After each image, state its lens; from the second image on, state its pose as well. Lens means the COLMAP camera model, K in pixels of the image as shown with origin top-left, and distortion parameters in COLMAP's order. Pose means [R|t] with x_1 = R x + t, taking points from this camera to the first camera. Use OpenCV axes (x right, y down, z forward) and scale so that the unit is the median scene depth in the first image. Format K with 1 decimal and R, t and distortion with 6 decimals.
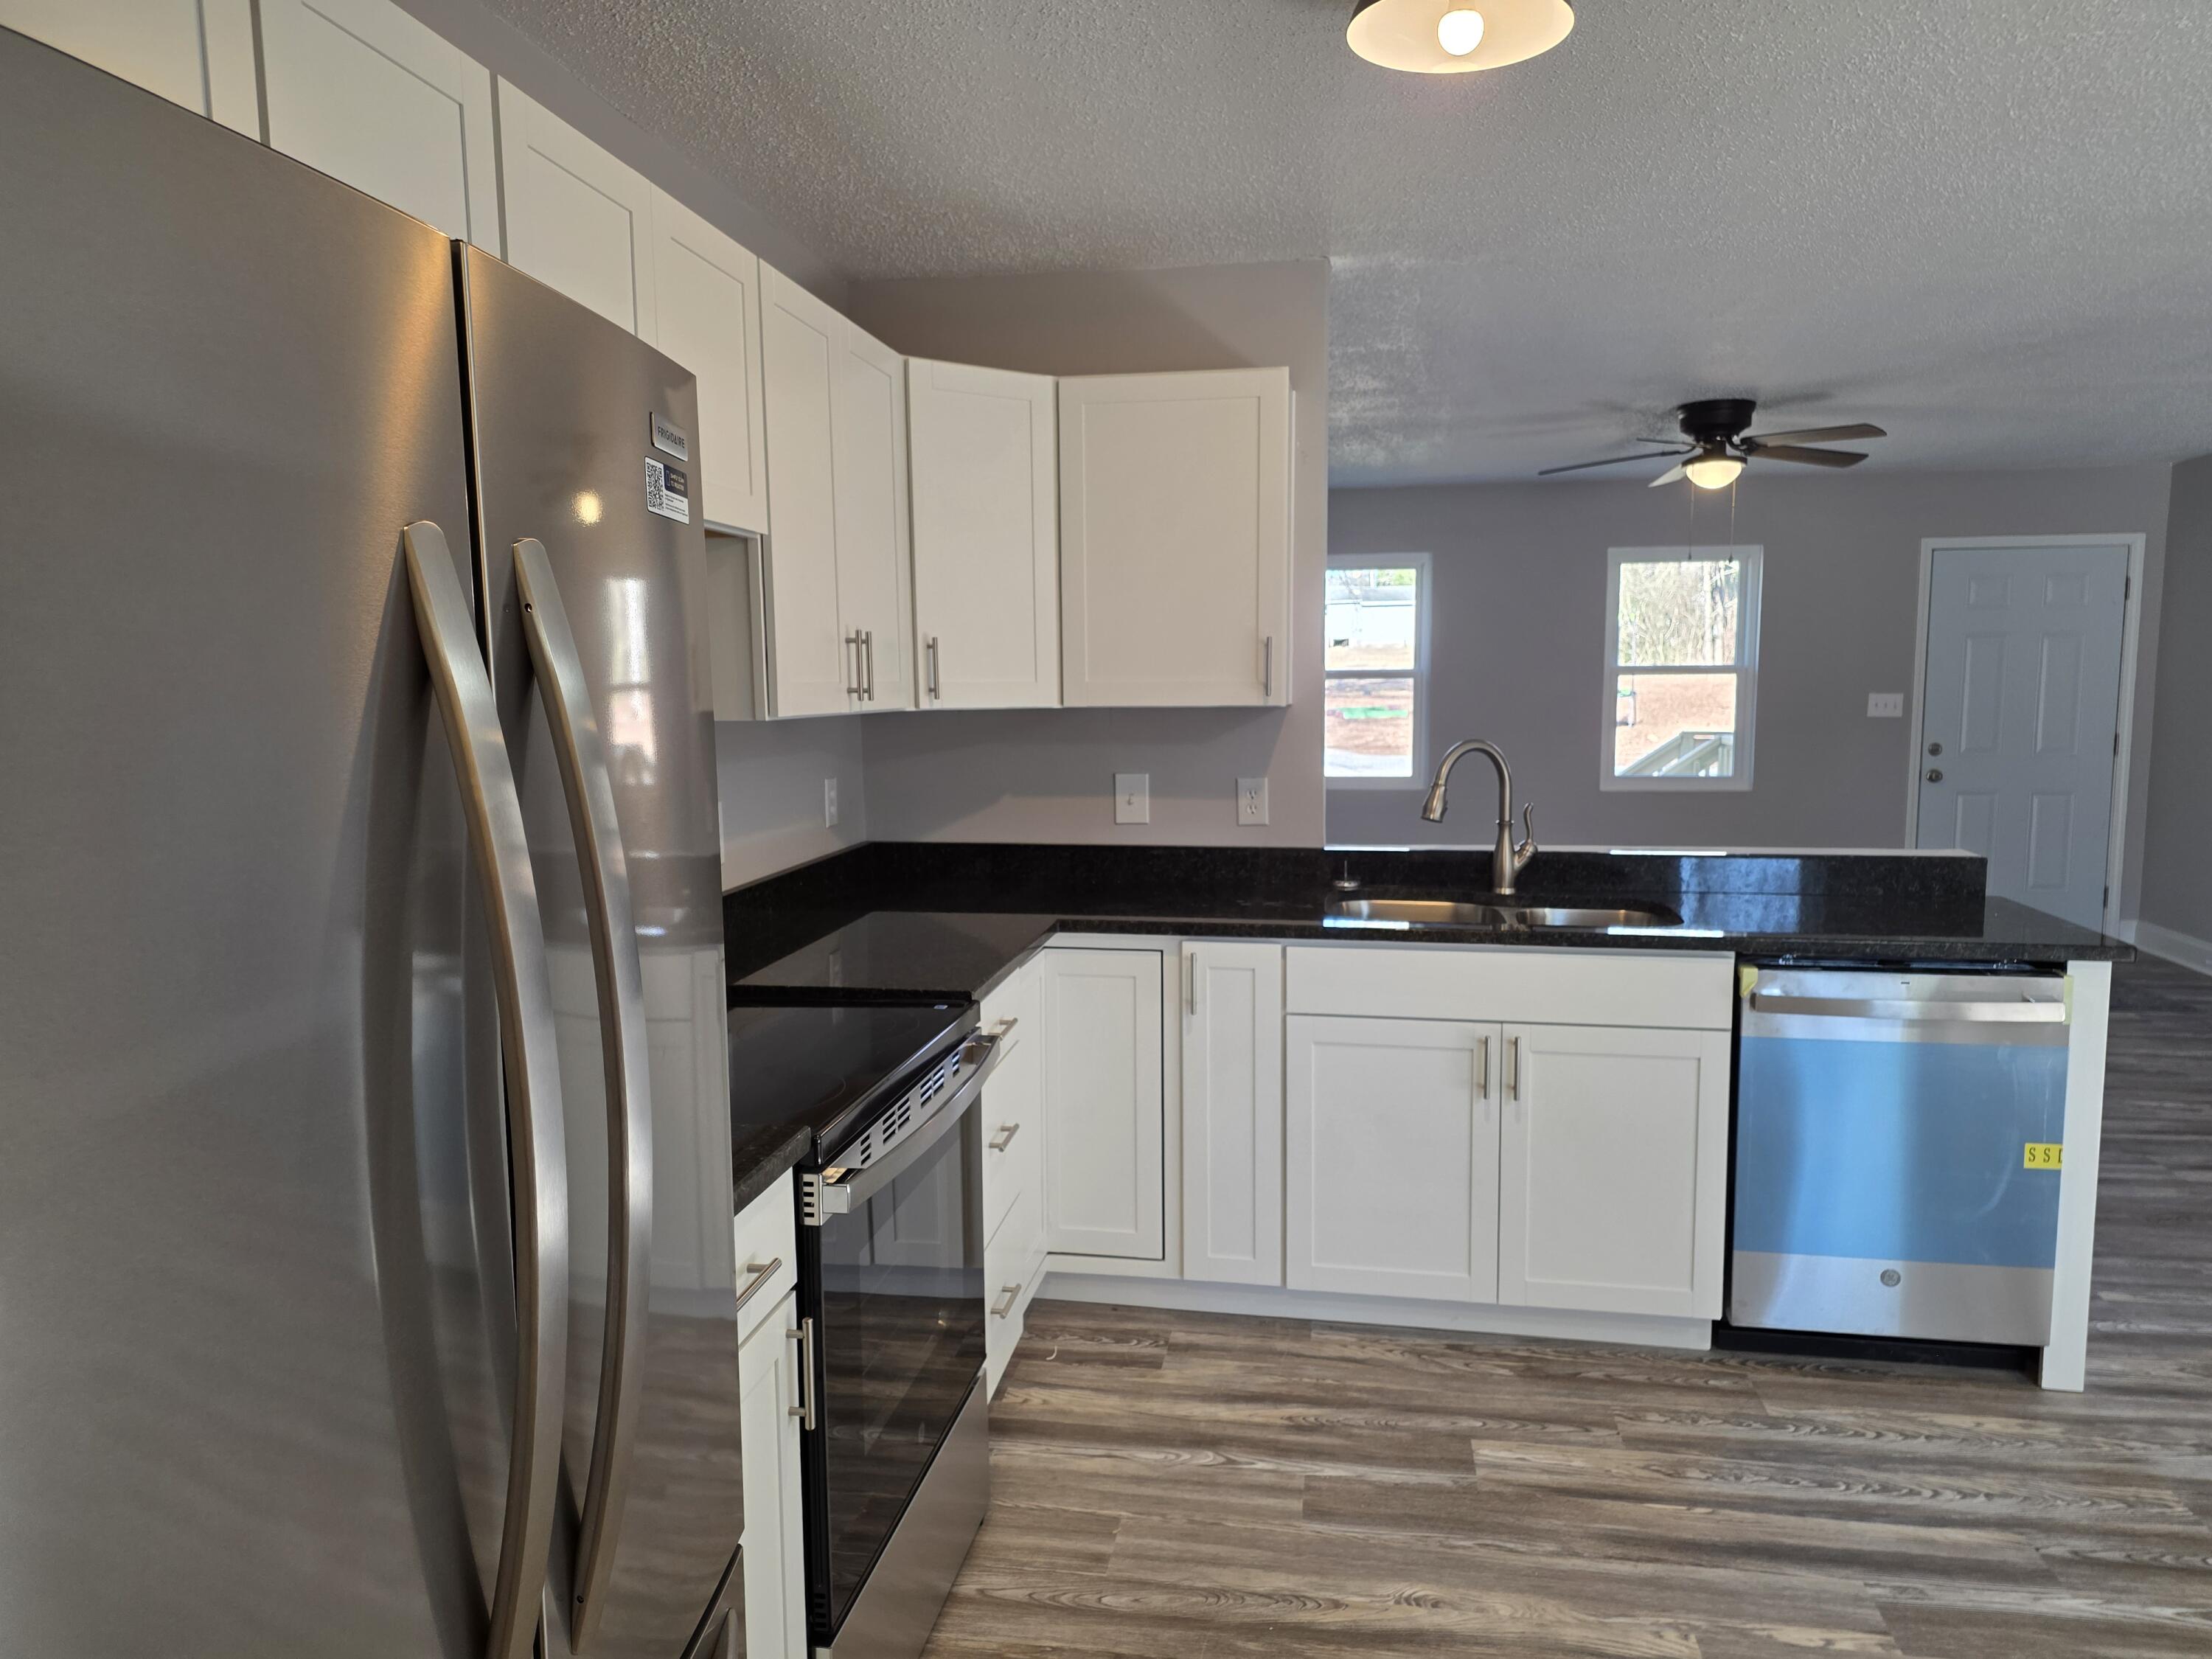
lens RADIAL K [[1489.4, 0, 1111.6], [0, 1489.4, 842.6], [0, 0, 1]] dist [0.062945, -0.050529]
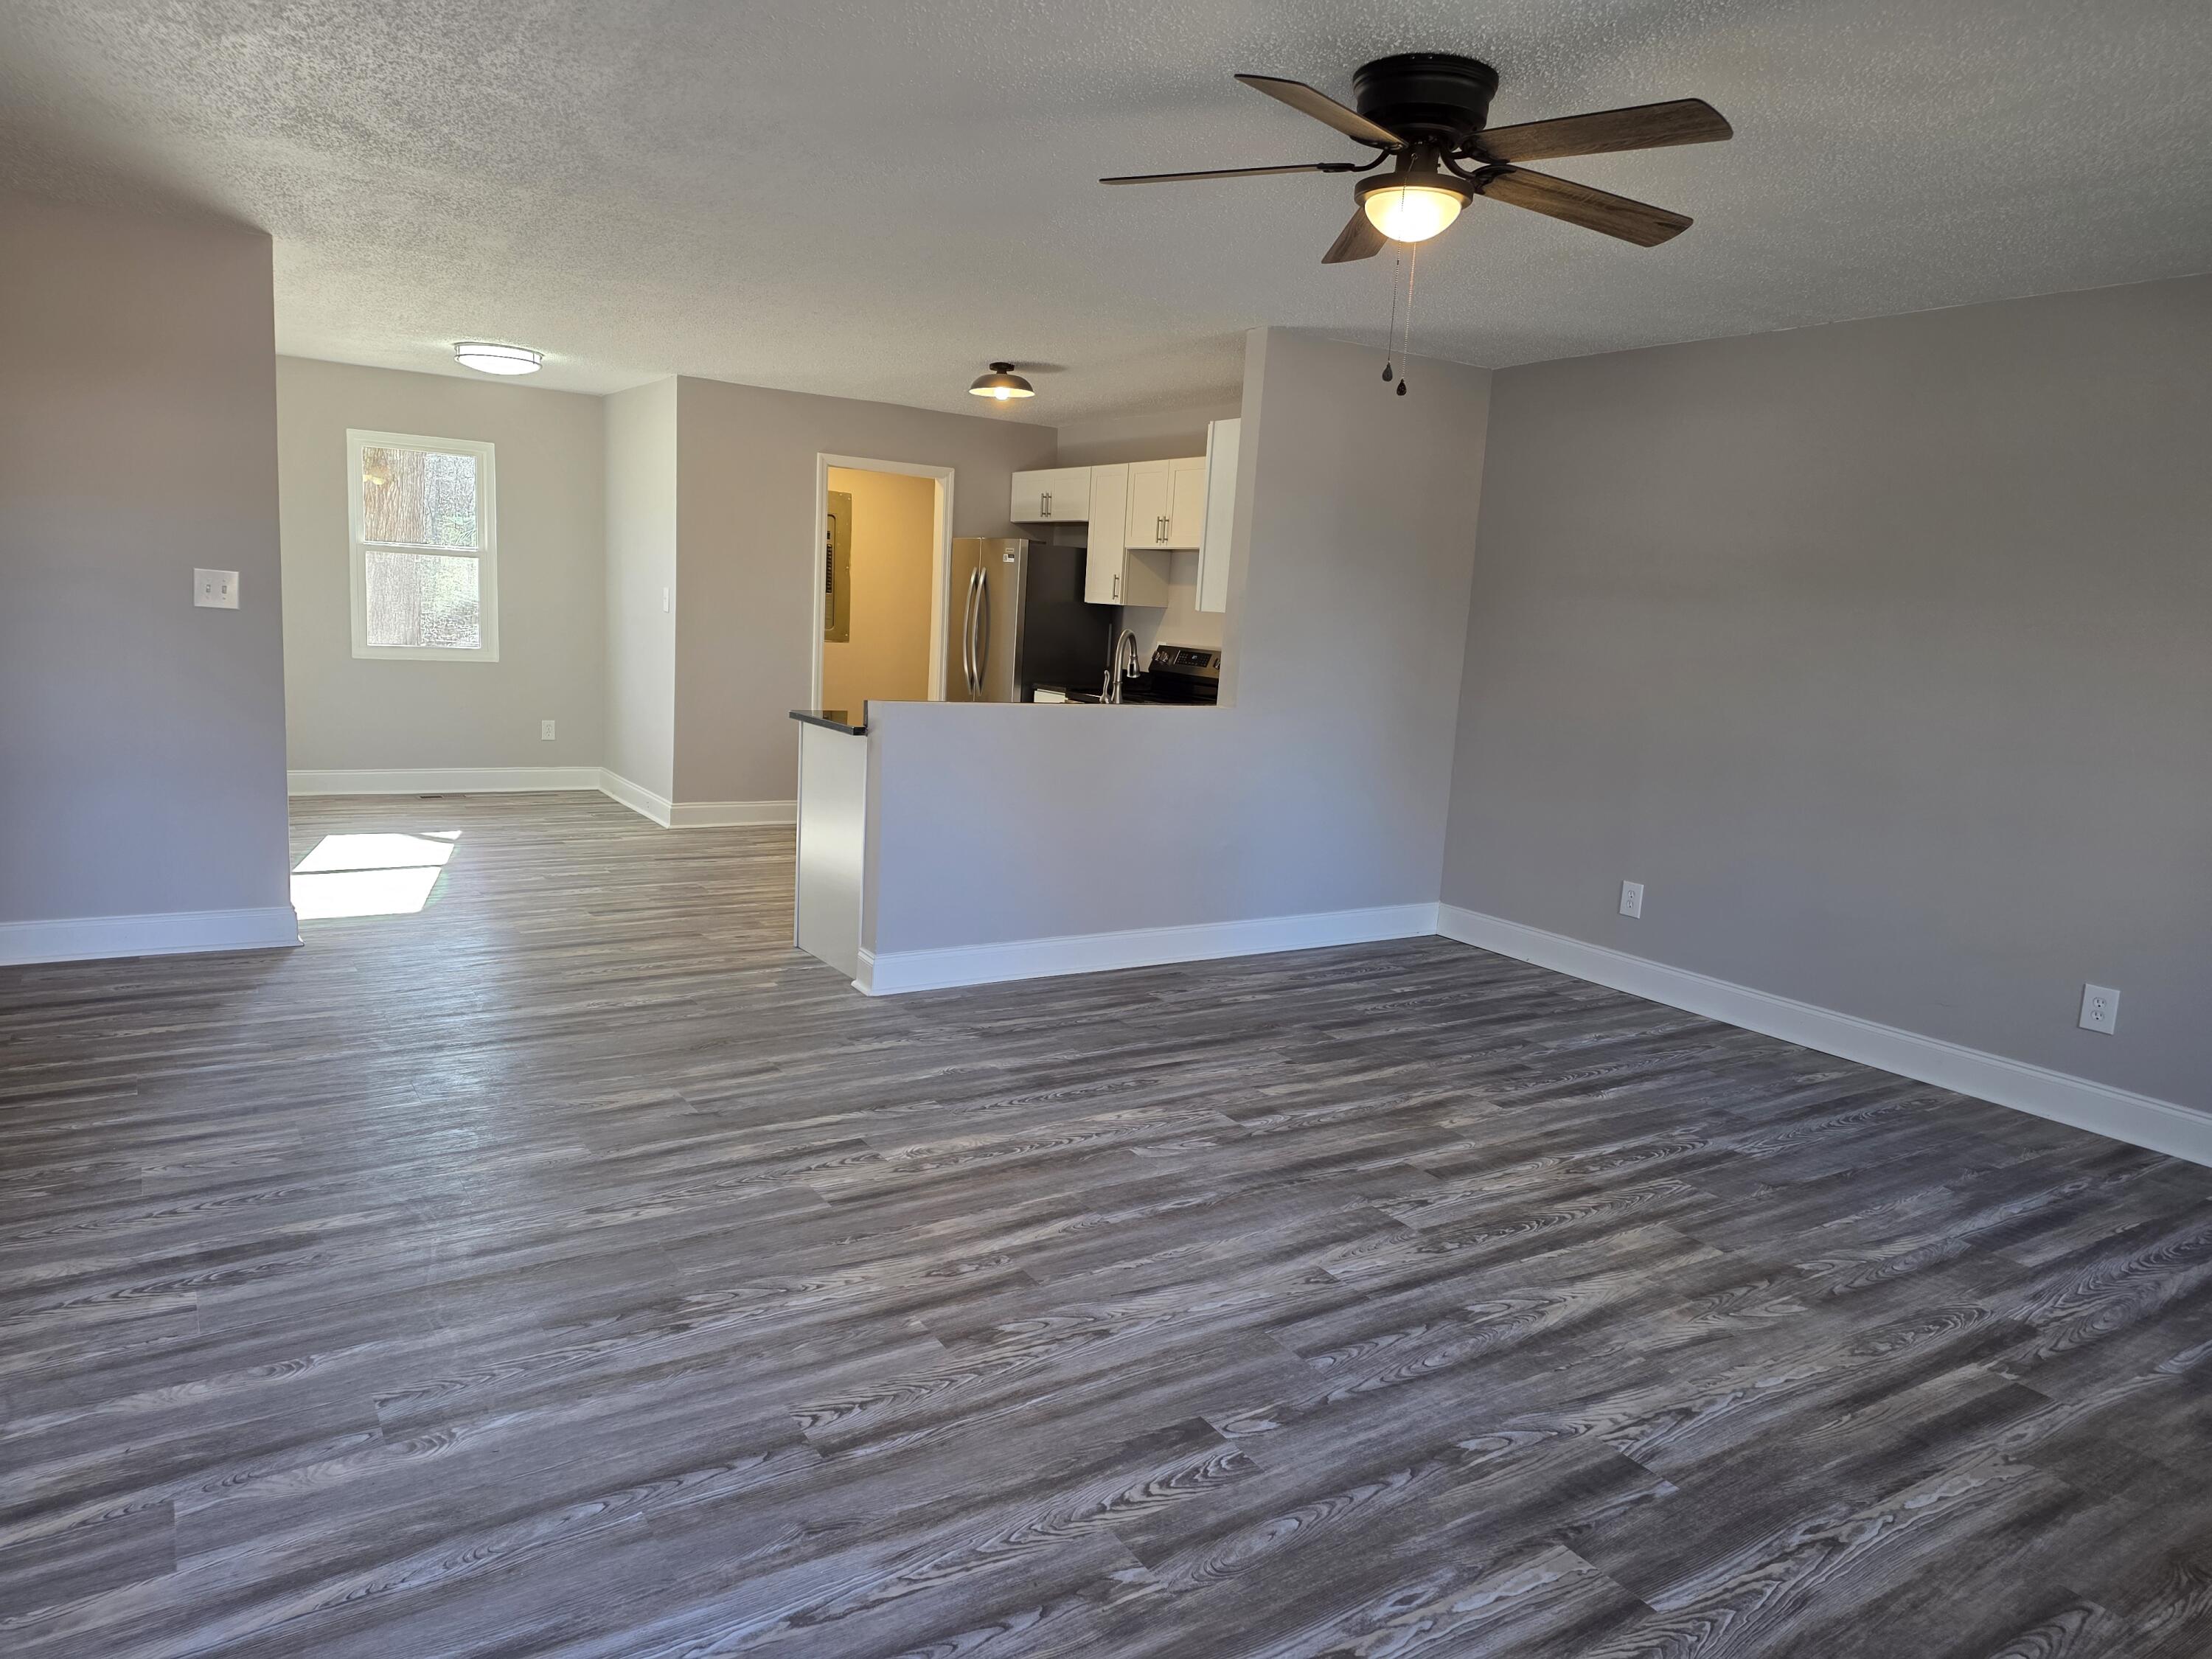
lens RADIAL K [[1443.5, 0, 1106.0], [0, 1443.5, 829.5], [0, 0, 1]] dist [0.090643, -0.081308]
pose [[-0.745258, 0.071830, -0.662896, 1.557979], [-0.124049, 0.961887, 0.243689, -0.284643], [0.655136, 0.263843, -0.707943, 2.533160]]
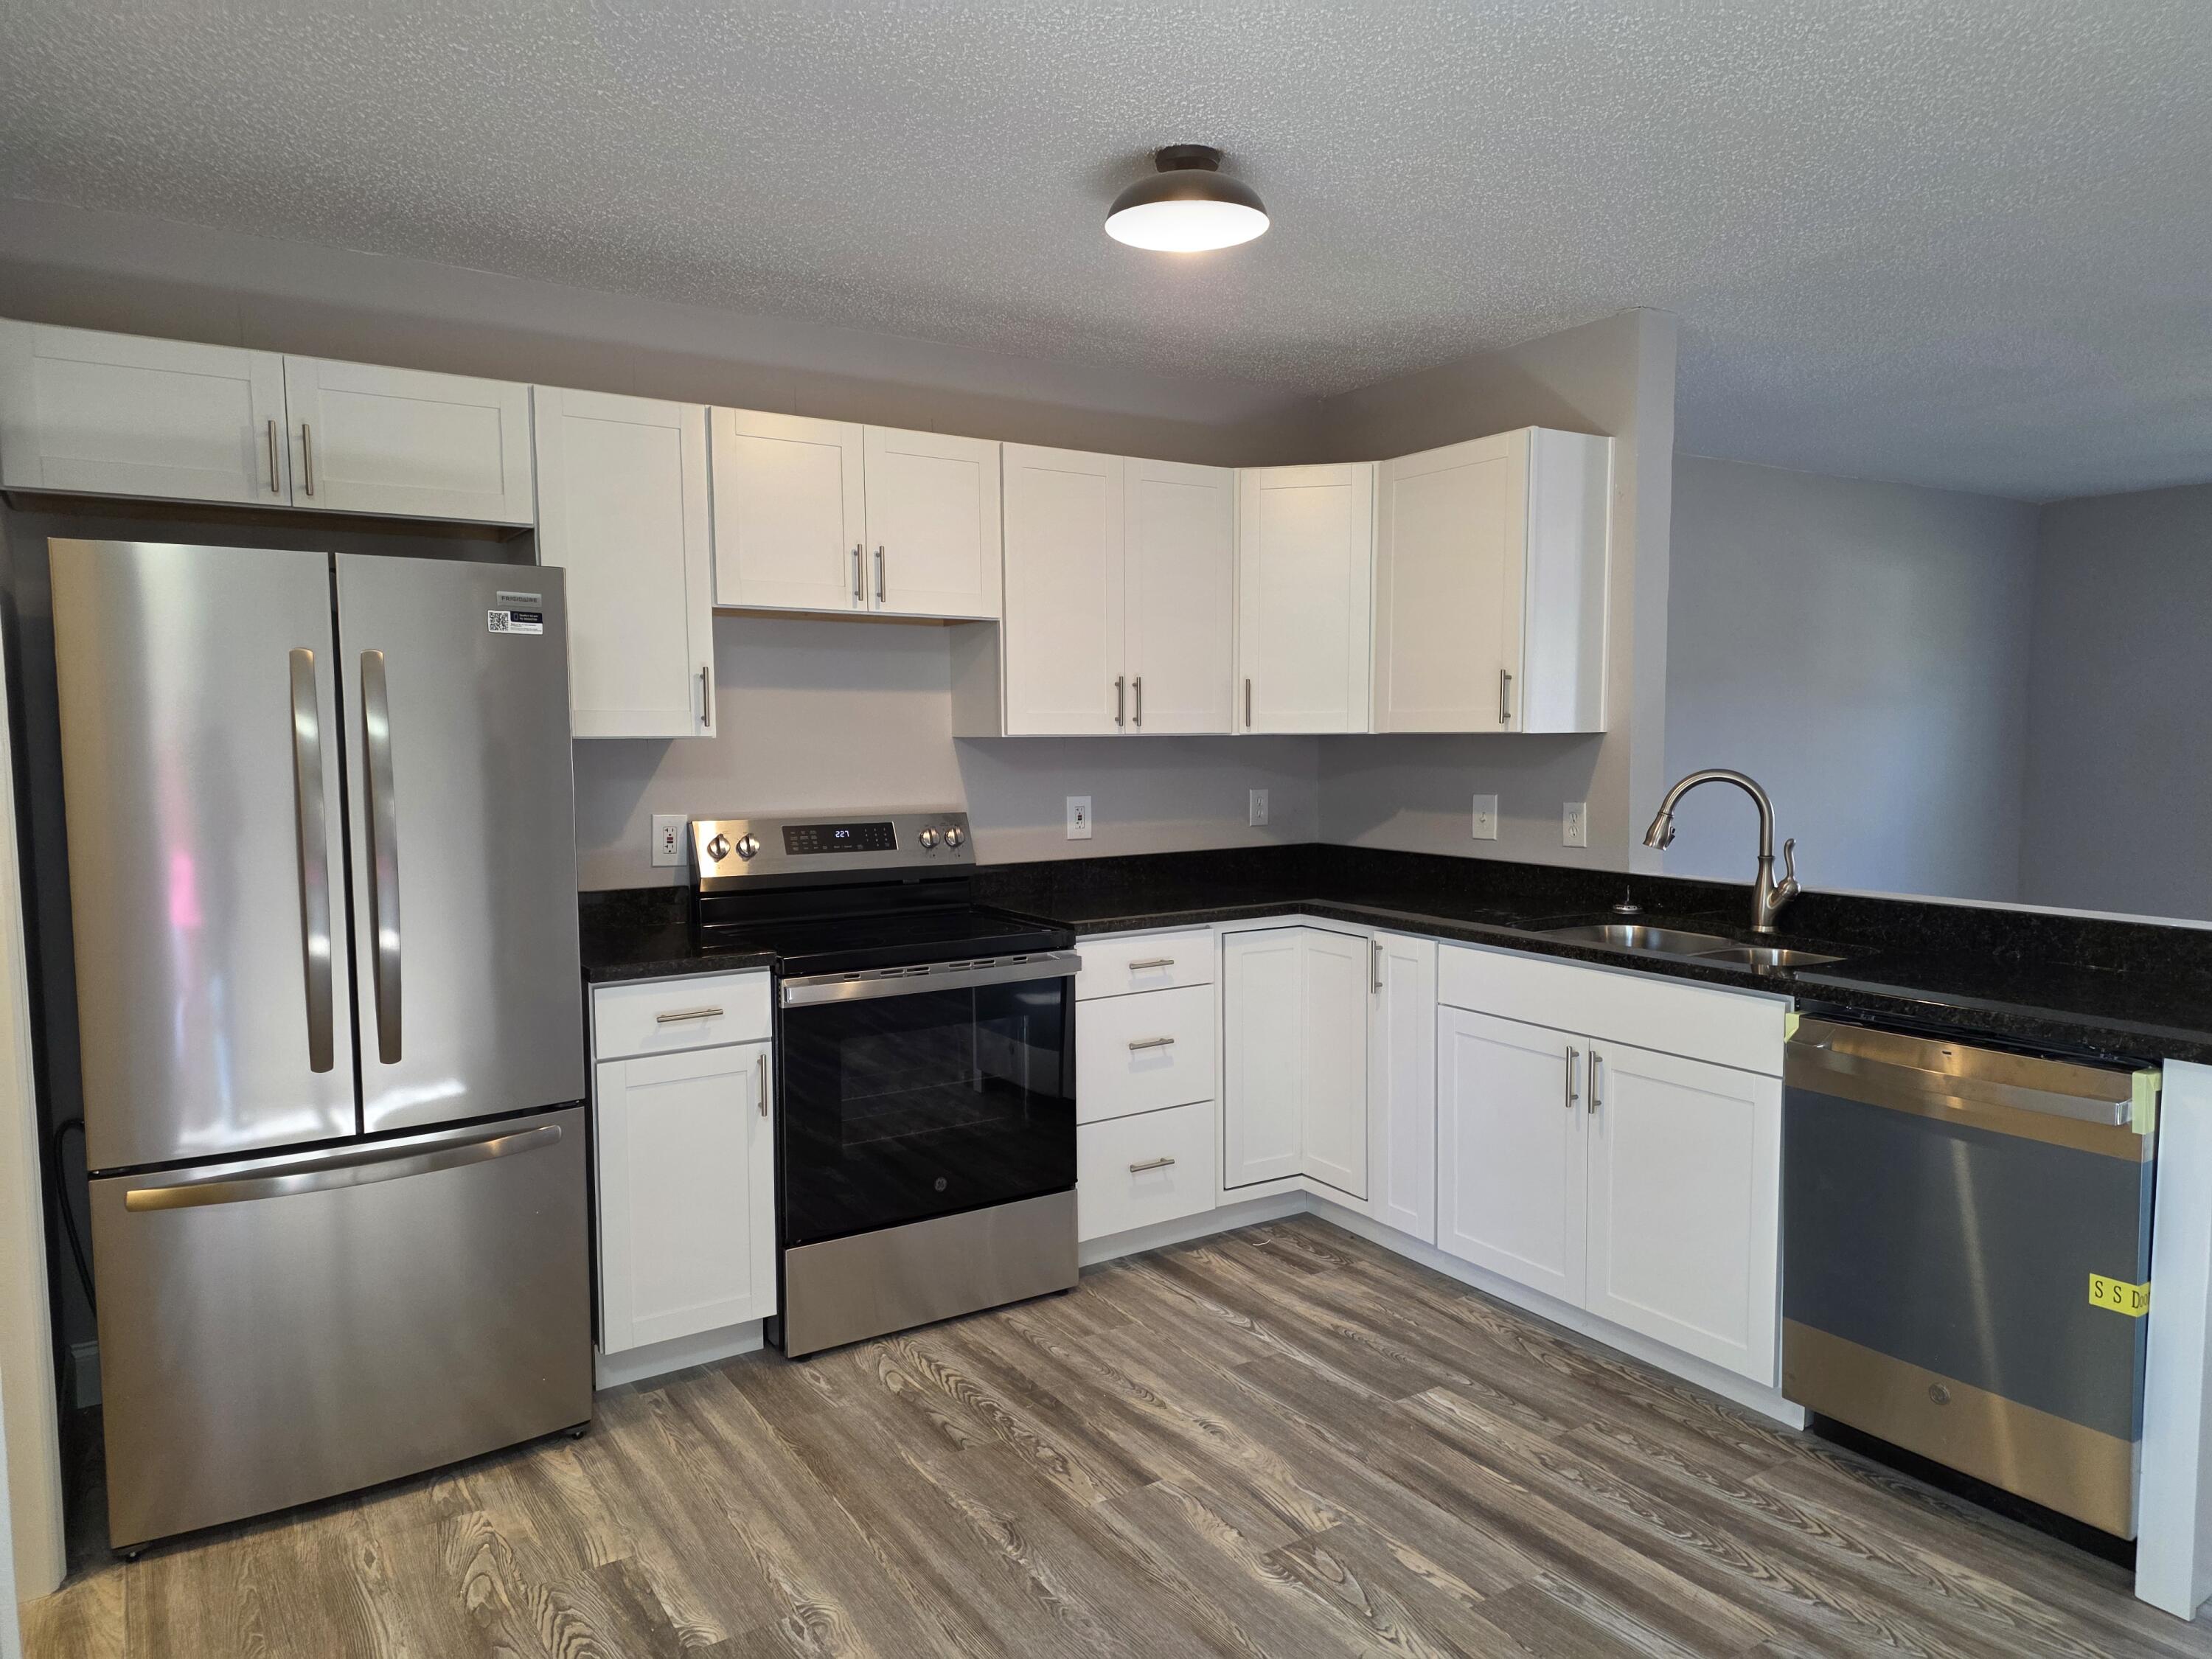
lens RADIAL K [[1467.6, 0, 1099.9], [0, 1467.6, 859.0], [0, 0, 1]] dist [0.073842, -0.059375]
pose [[0.665813, 0.071082, -0.742725, 0.823215], [-0.084037, 0.996262, 0.020011, 0.004733], [0.741371, 0.049093, 0.669297, 0.052975]]
